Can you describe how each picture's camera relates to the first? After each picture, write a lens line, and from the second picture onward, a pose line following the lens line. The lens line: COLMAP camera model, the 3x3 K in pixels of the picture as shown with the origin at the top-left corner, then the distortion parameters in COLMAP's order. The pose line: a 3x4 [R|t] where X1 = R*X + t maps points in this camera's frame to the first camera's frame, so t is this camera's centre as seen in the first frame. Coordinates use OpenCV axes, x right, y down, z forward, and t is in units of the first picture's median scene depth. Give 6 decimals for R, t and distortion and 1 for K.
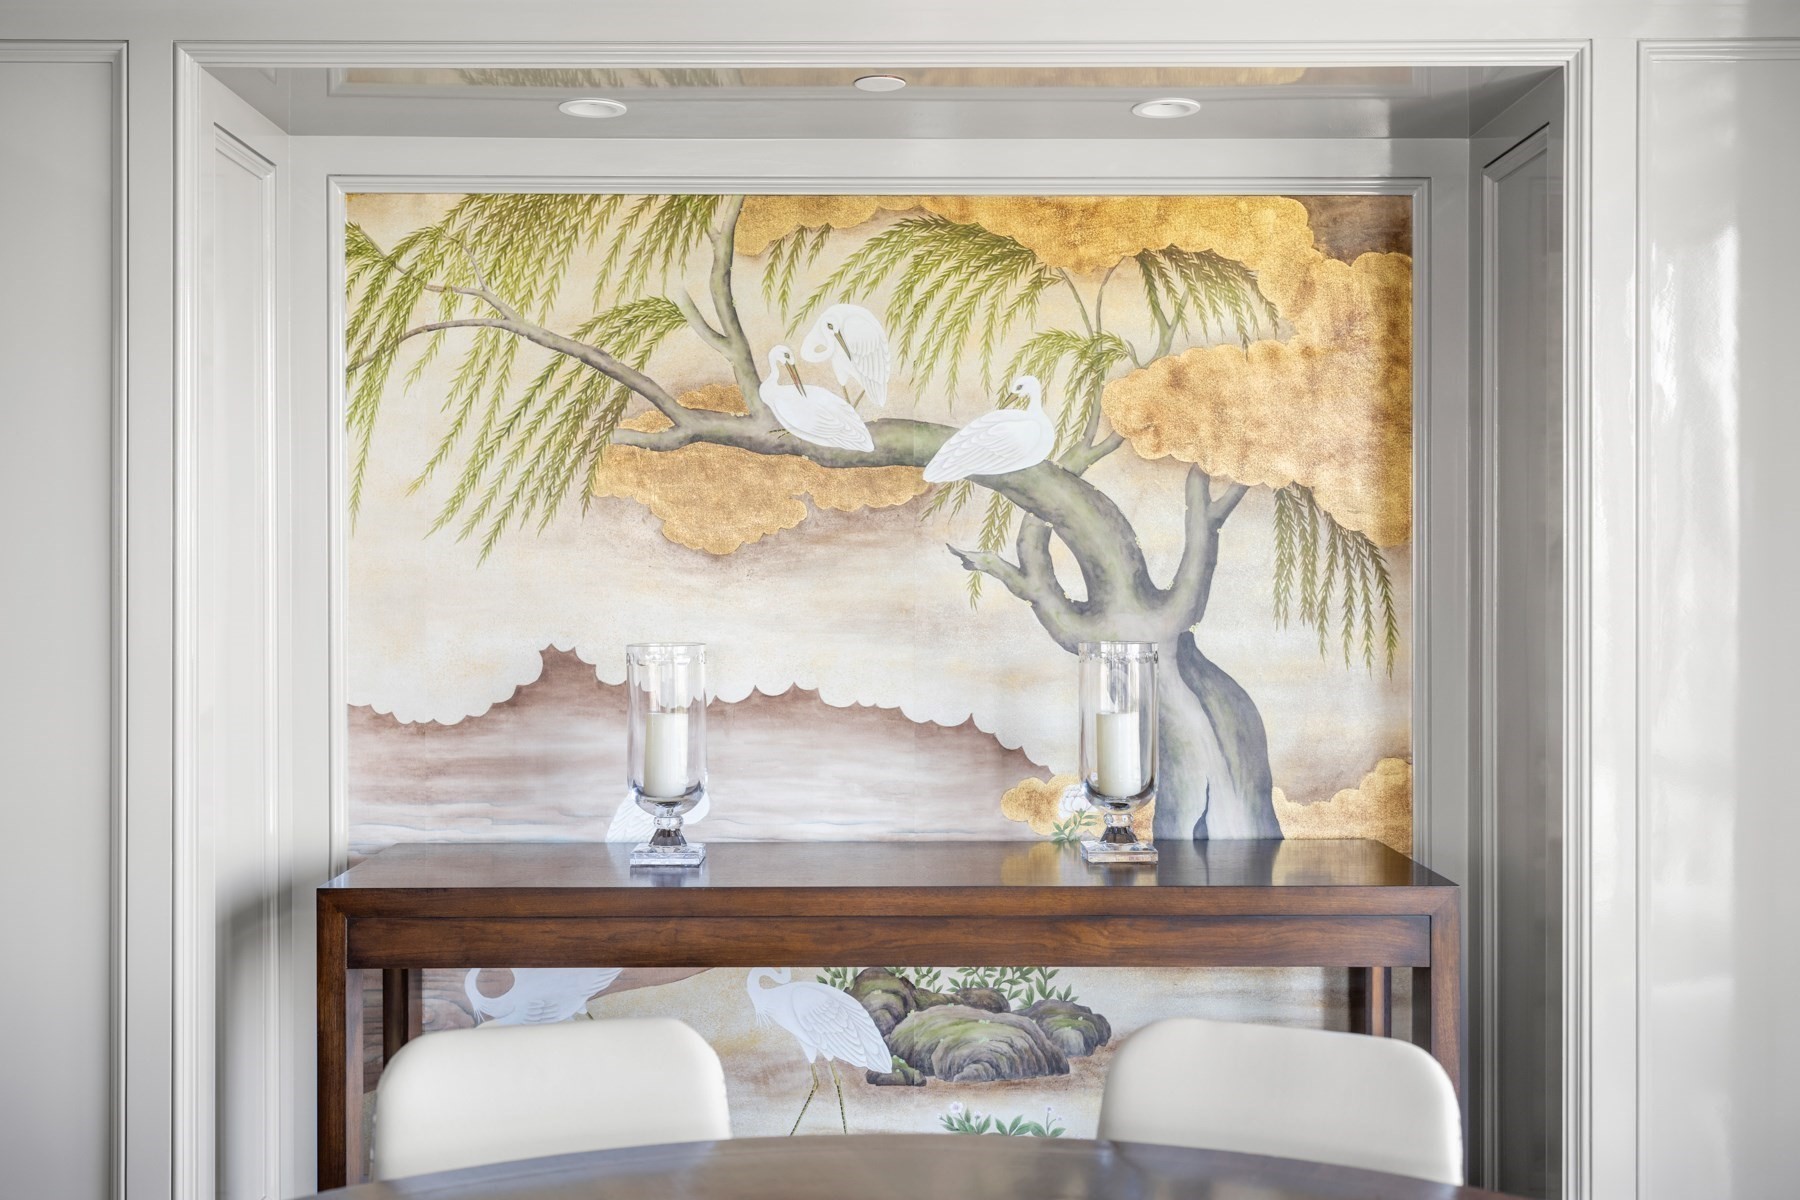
lens RADIAL K [[1879.7, 0, 900.0], [0, 1879.7, 600.0], [0, 0, 1]] dist [-0.001722, -0.000585]
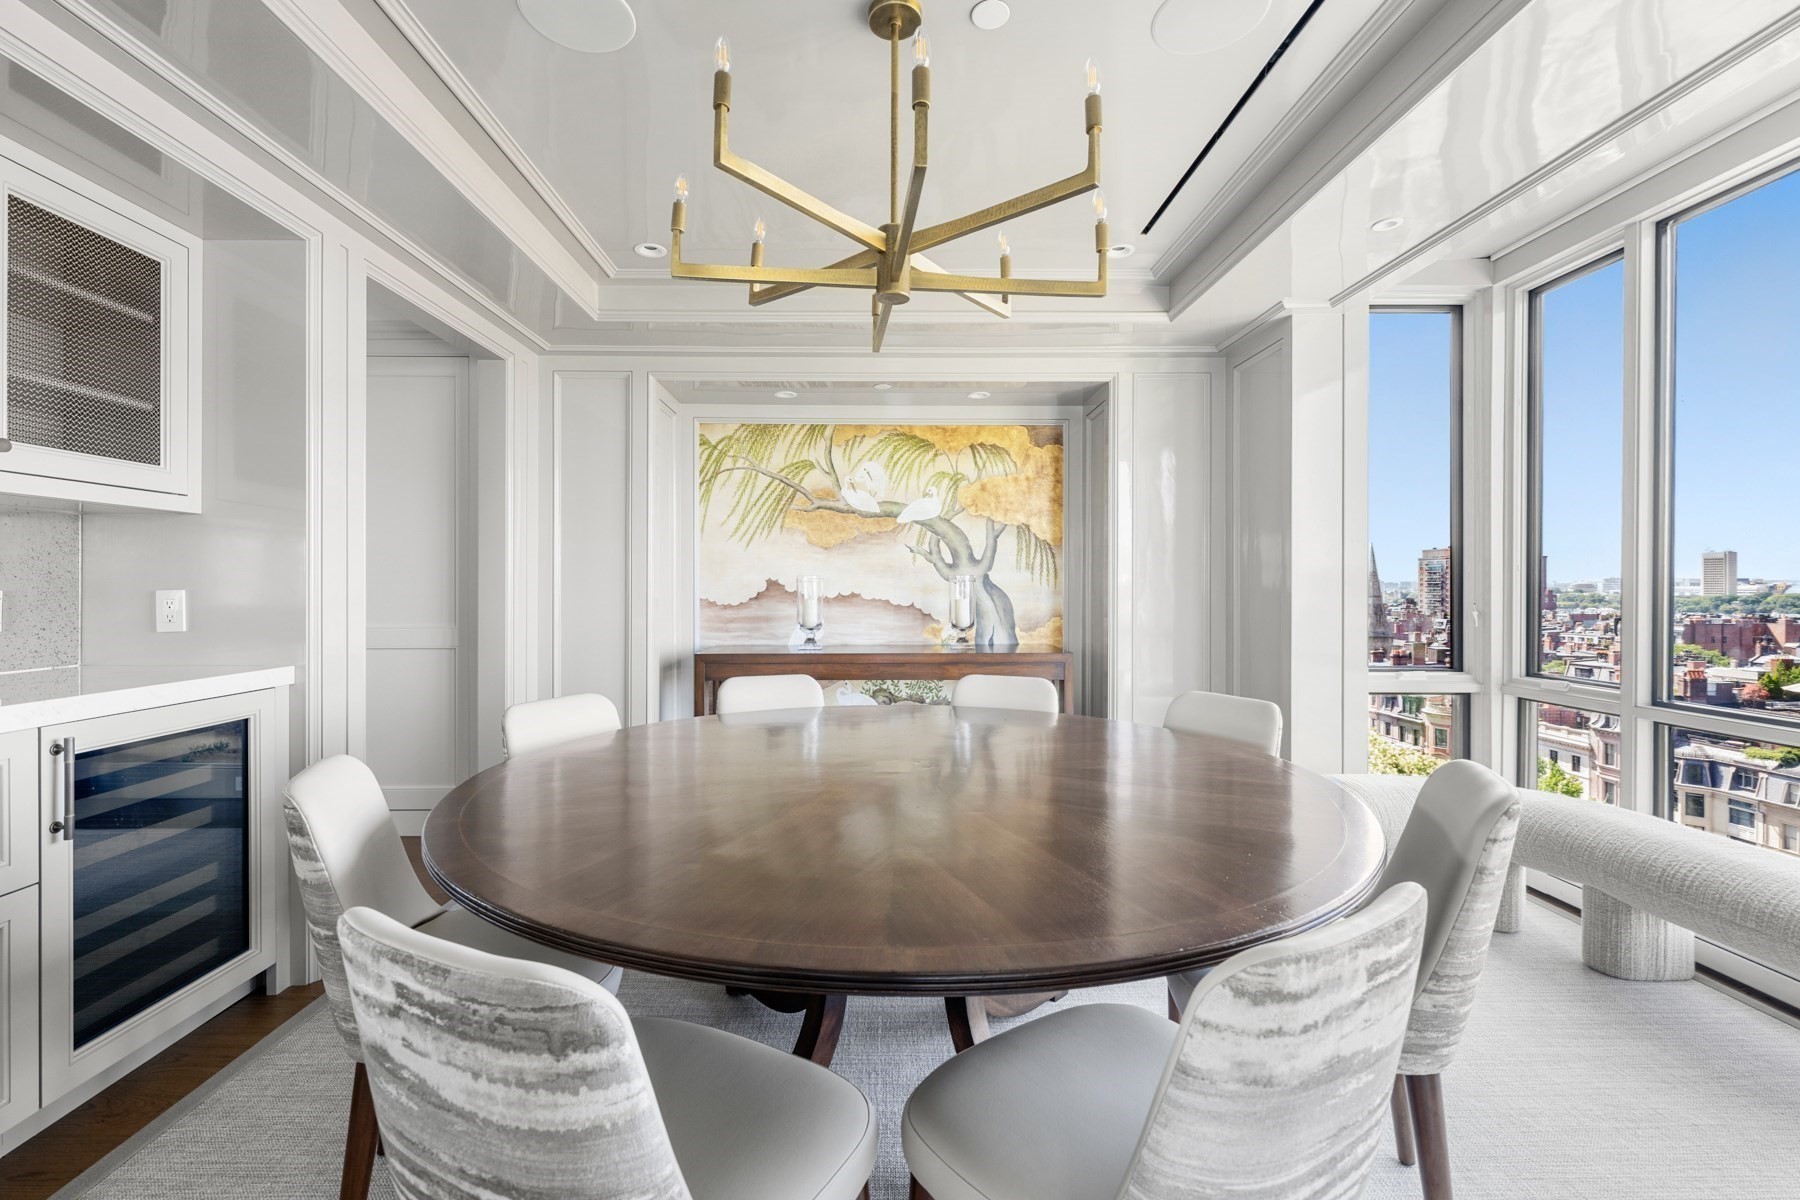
lens RADIAL K [[761.8, 0, 895.1], [0, 761.8, 599.7], [0, 0, 1]] dist [0.001013, 0.000341]
pose [[0.999959, 0.001330, 0.008994, -0.000701], [-0.001360, 0.999993, 0.003406, 0.053582], [-0.008989, -0.003418, 0.999954, -0.189824]]
